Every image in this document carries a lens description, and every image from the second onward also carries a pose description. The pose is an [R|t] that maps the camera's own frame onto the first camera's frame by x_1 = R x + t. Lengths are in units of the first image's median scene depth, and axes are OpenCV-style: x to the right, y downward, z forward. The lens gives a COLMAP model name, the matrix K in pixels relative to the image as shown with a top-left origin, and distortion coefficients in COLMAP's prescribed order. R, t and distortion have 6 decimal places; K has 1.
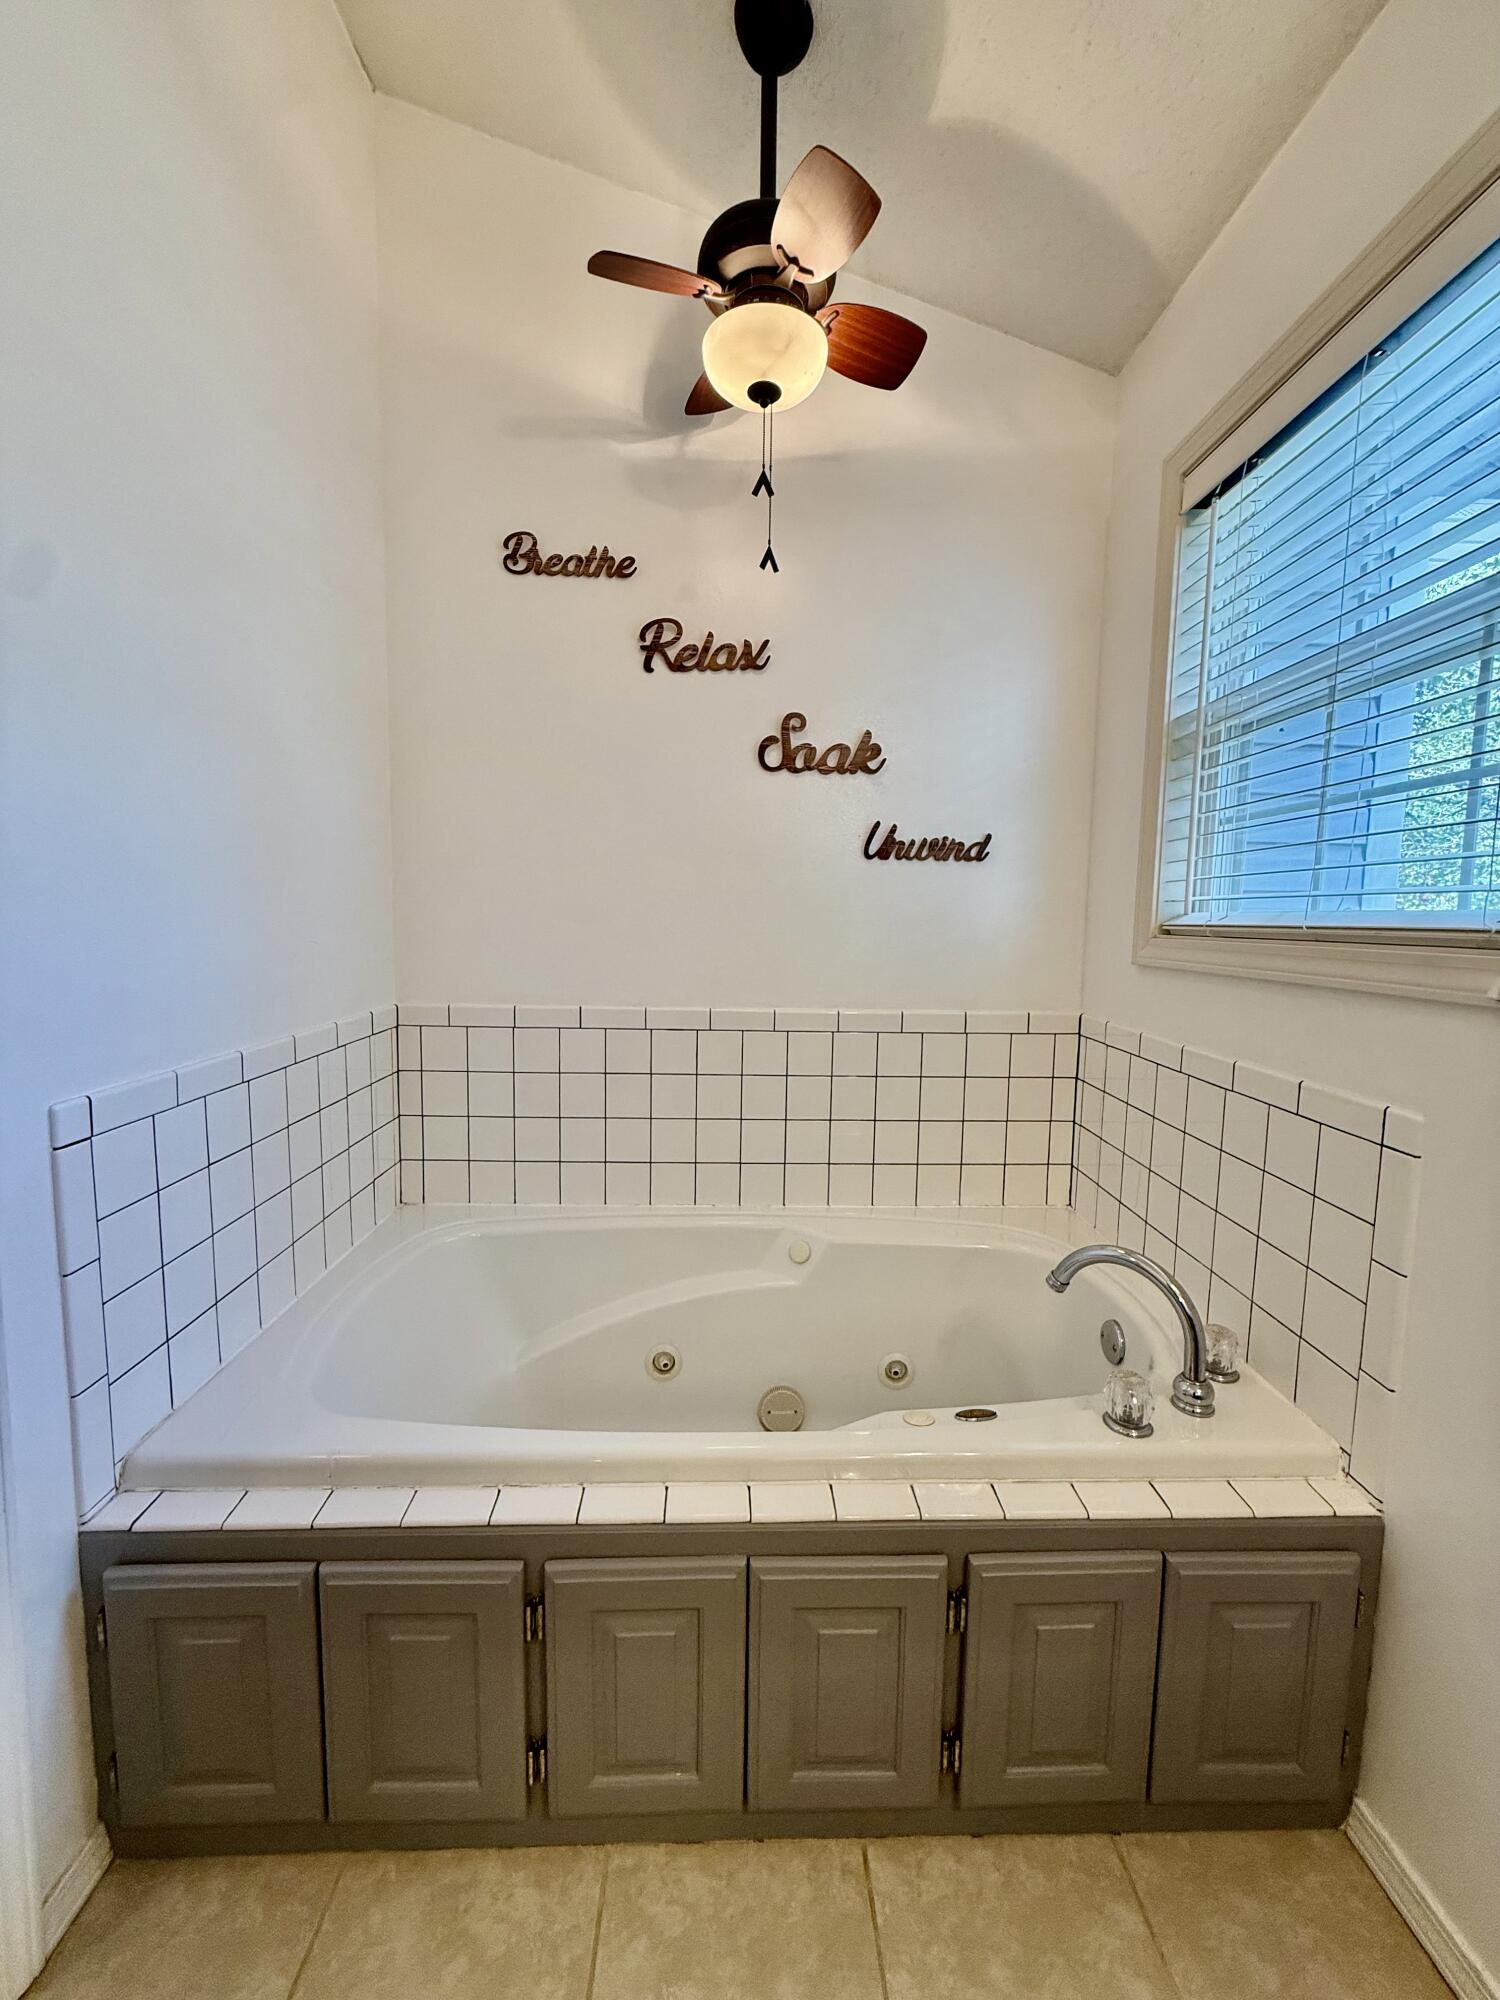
lens RADIAL K [[794.6, 0, 751.5], [0, 794.6, 992.6], [0, 0, 1]] dist [0.000176, 0.000275]
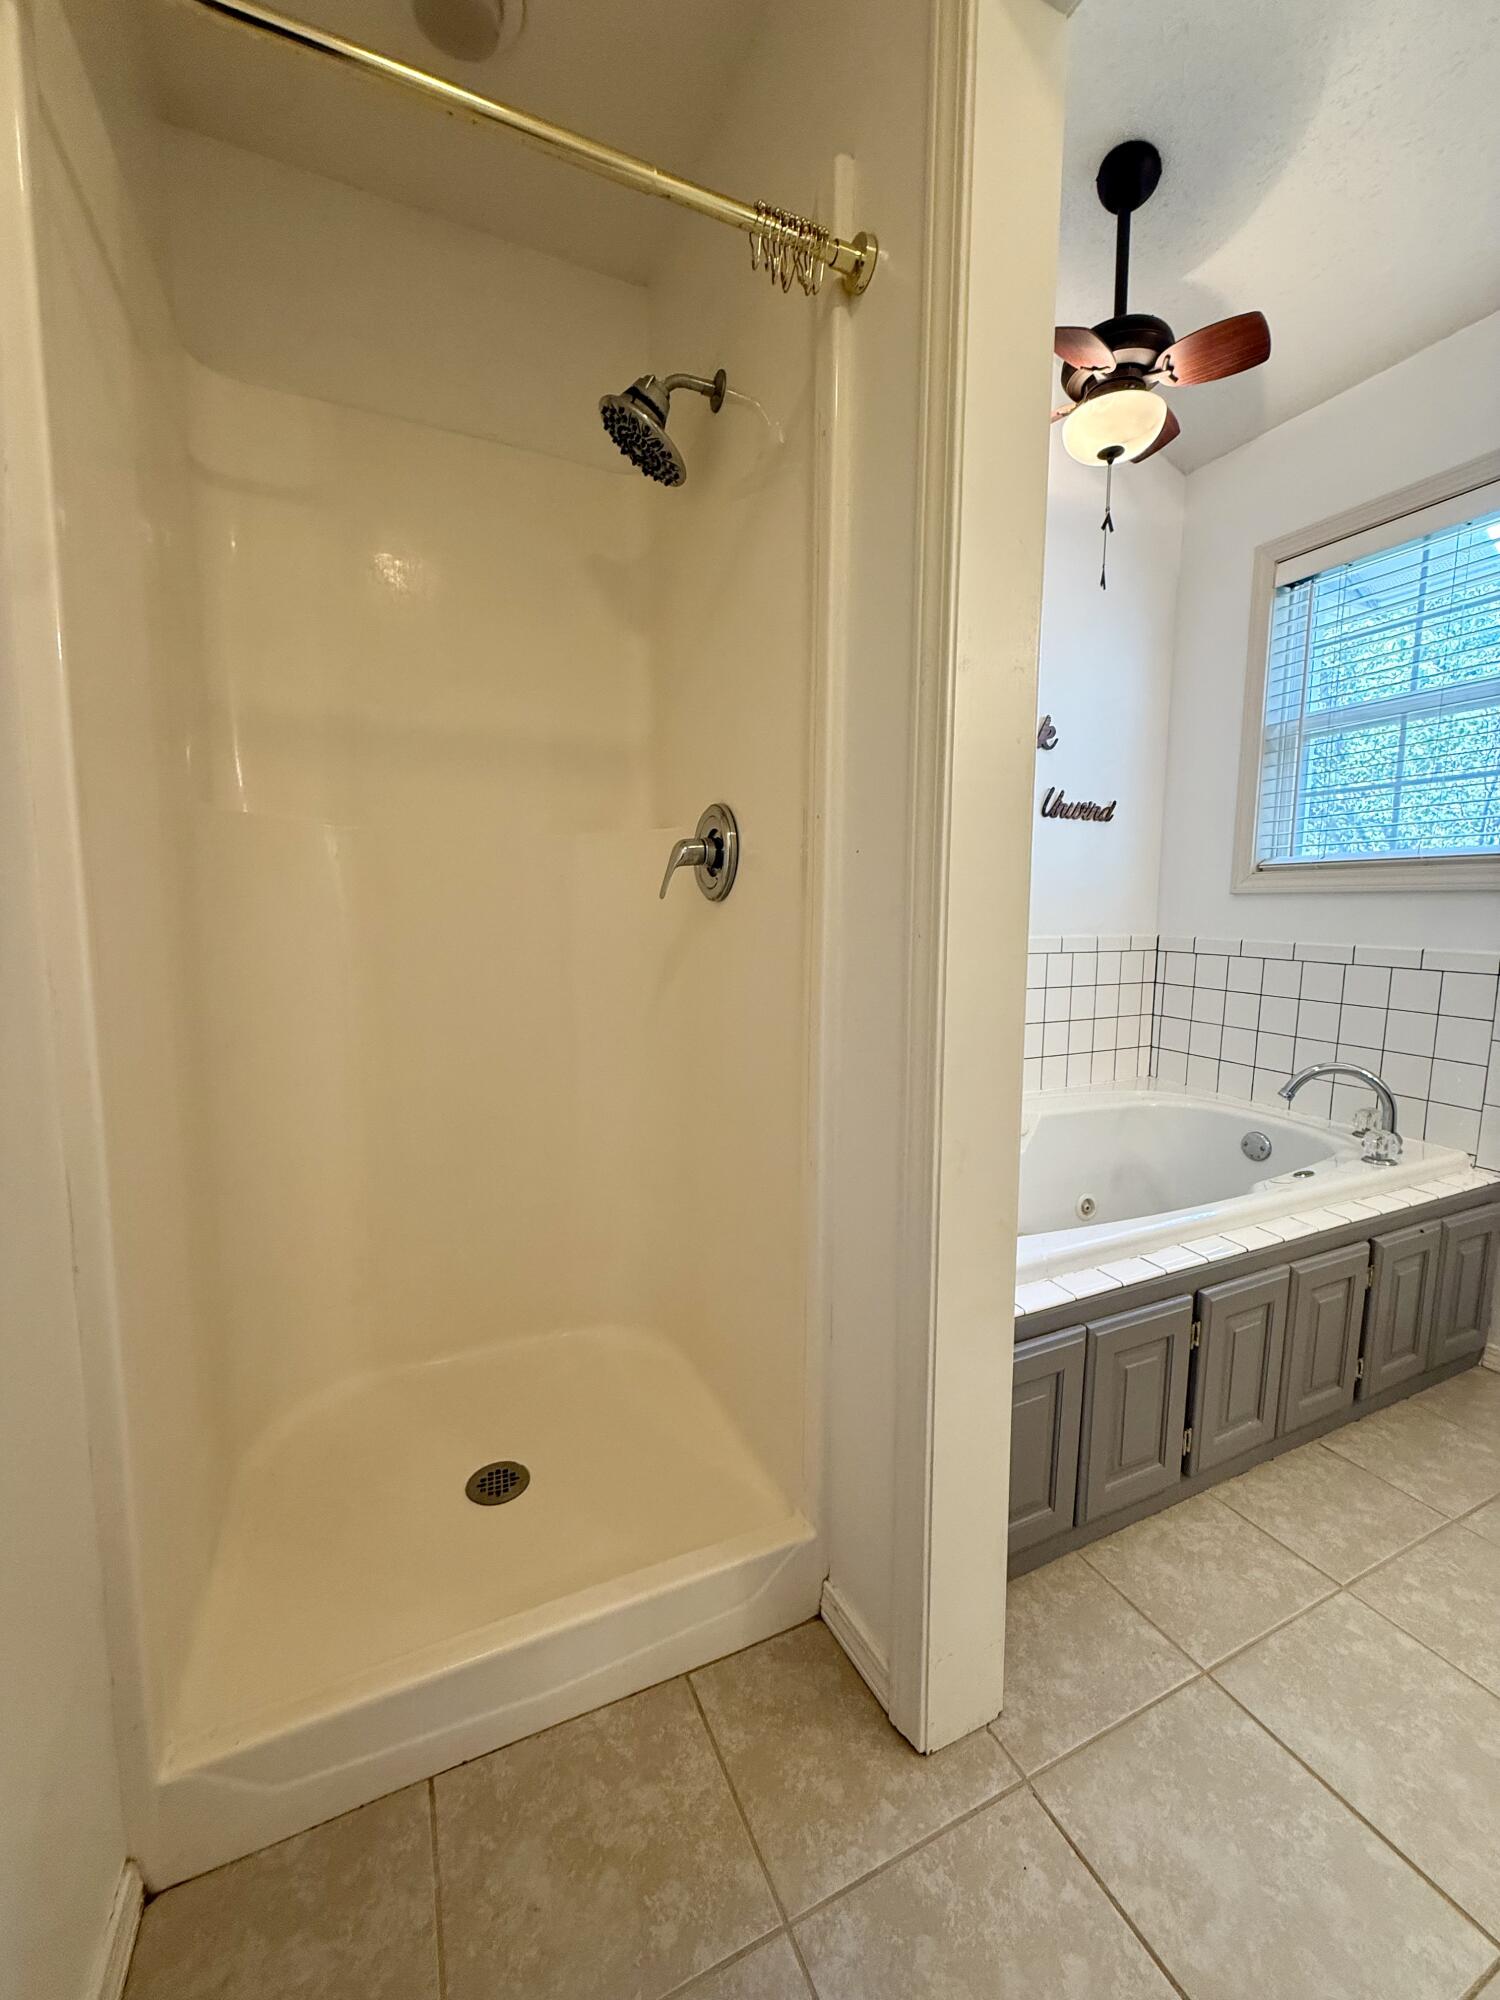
lens RADIAL K [[794.6, 0, 751.5], [0, 794.6, 992.6], [0, 0, 1]] dist [0.000176, 0.000275]
pose [[0.918156, -0.052577, 0.392715, -0.824320], [0.046027, 0.998600, 0.026084, 0.061027], [-0.393536, -0.005874, 0.919290, 0.009306]]
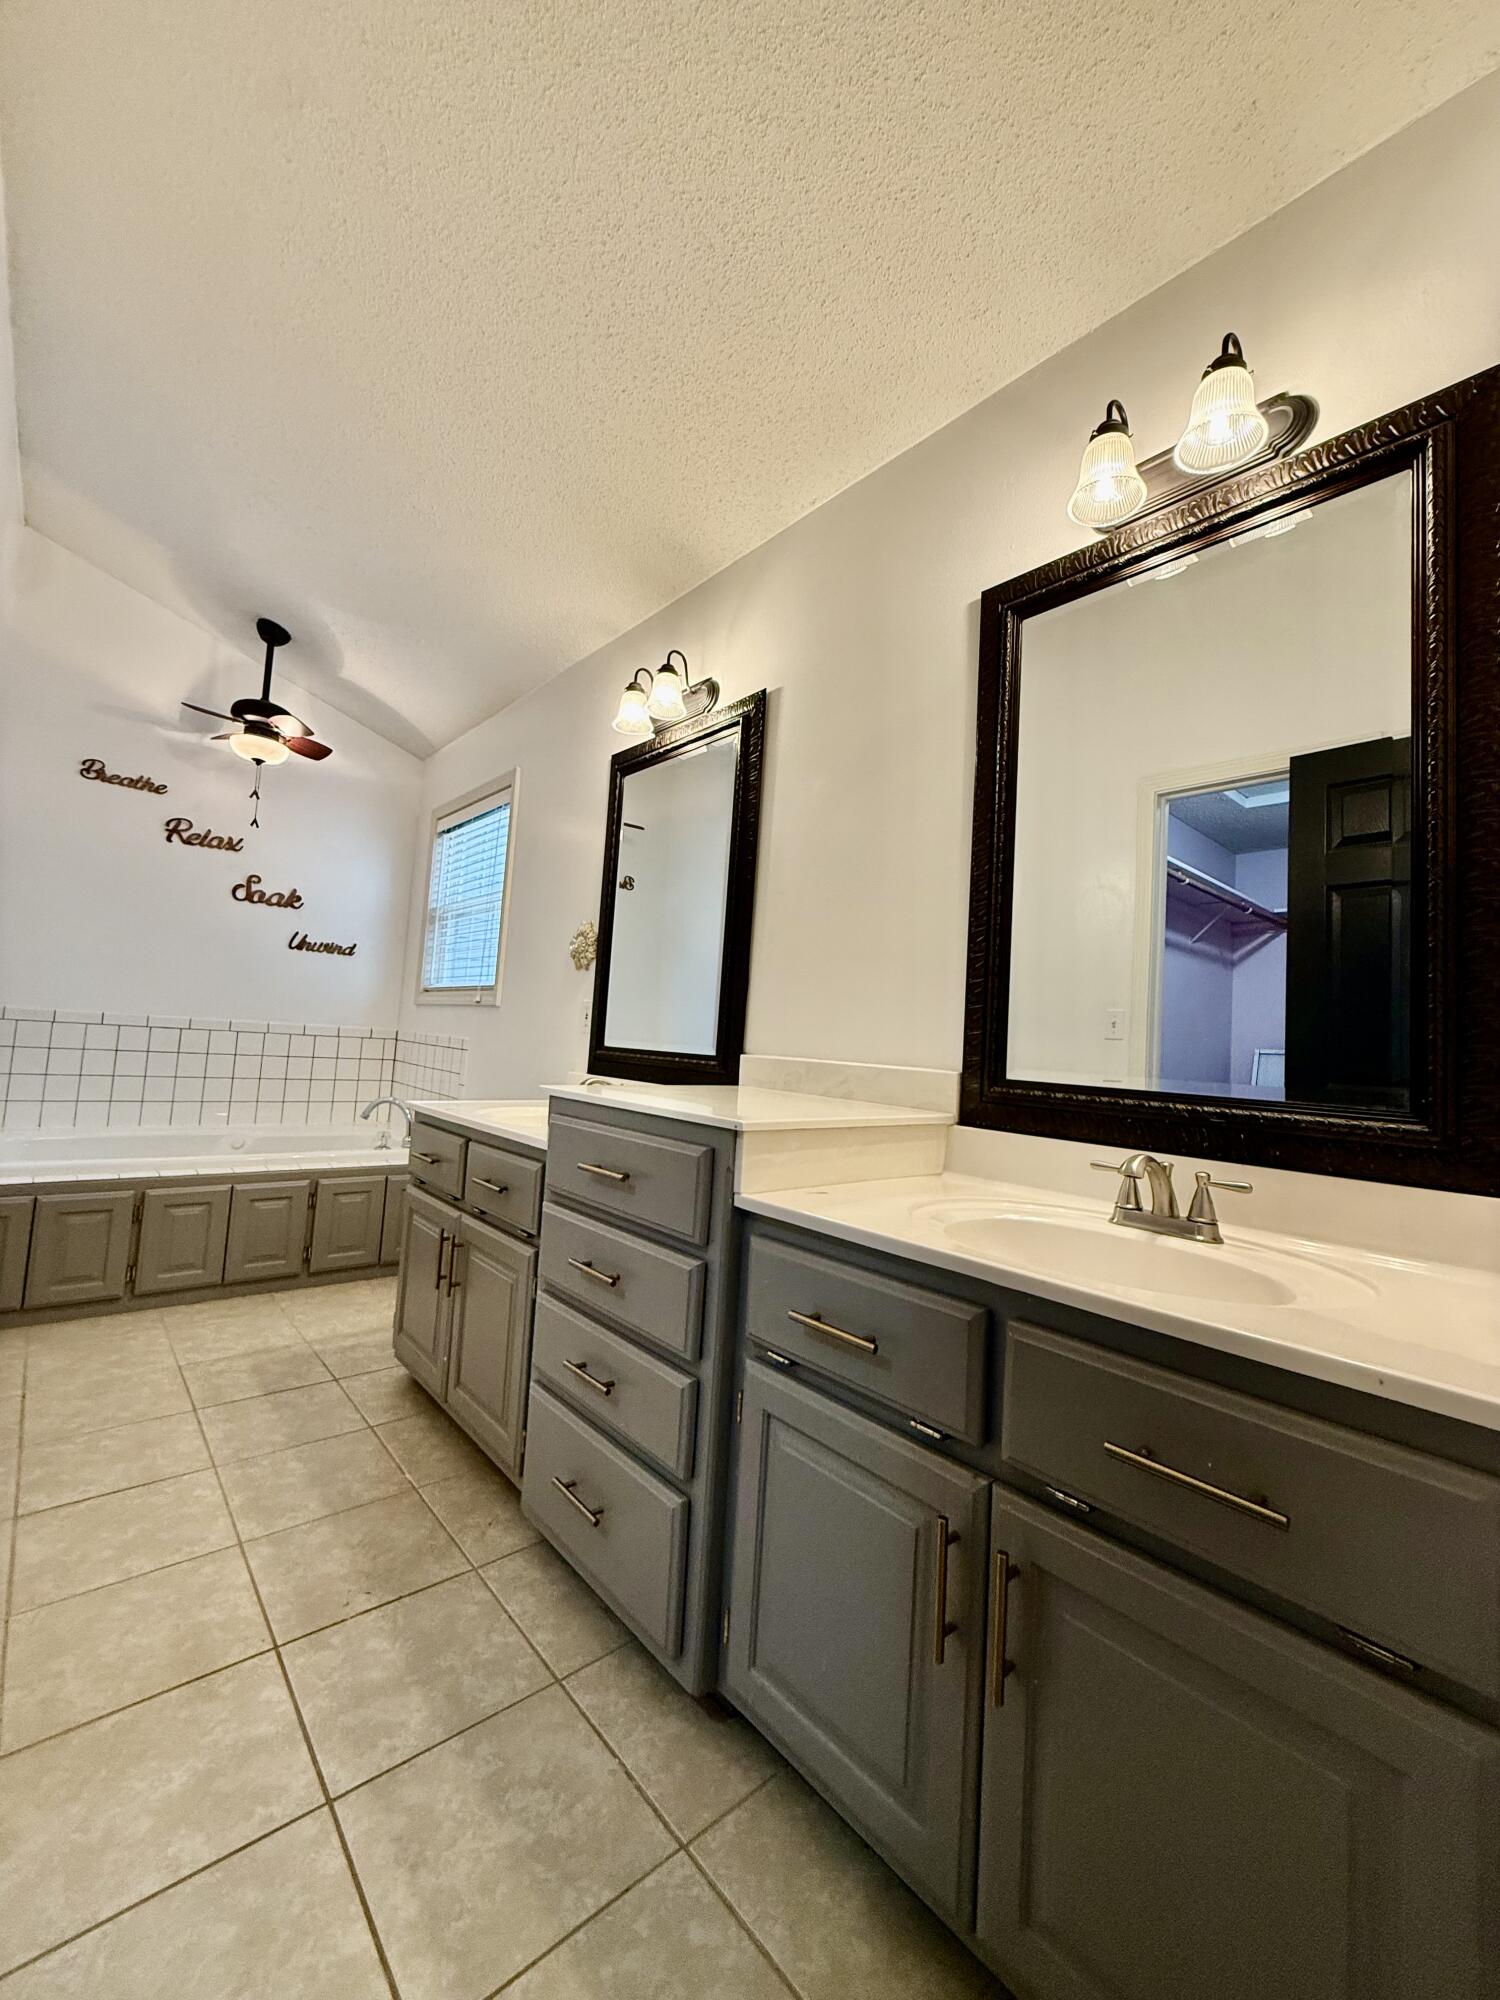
lens RADIAL K [[798.0, 0, 757.3], [0, 798.0, 984.5], [0, 0, 1]] dist [-0.003266, -0.000273]
pose [[0.765605, 0.079535, 0.638376, -0.244899], [0.013935, 0.990045, -0.140061, 0.234596], [-0.643160, 0.116127, 0.756875, -1.362272]]
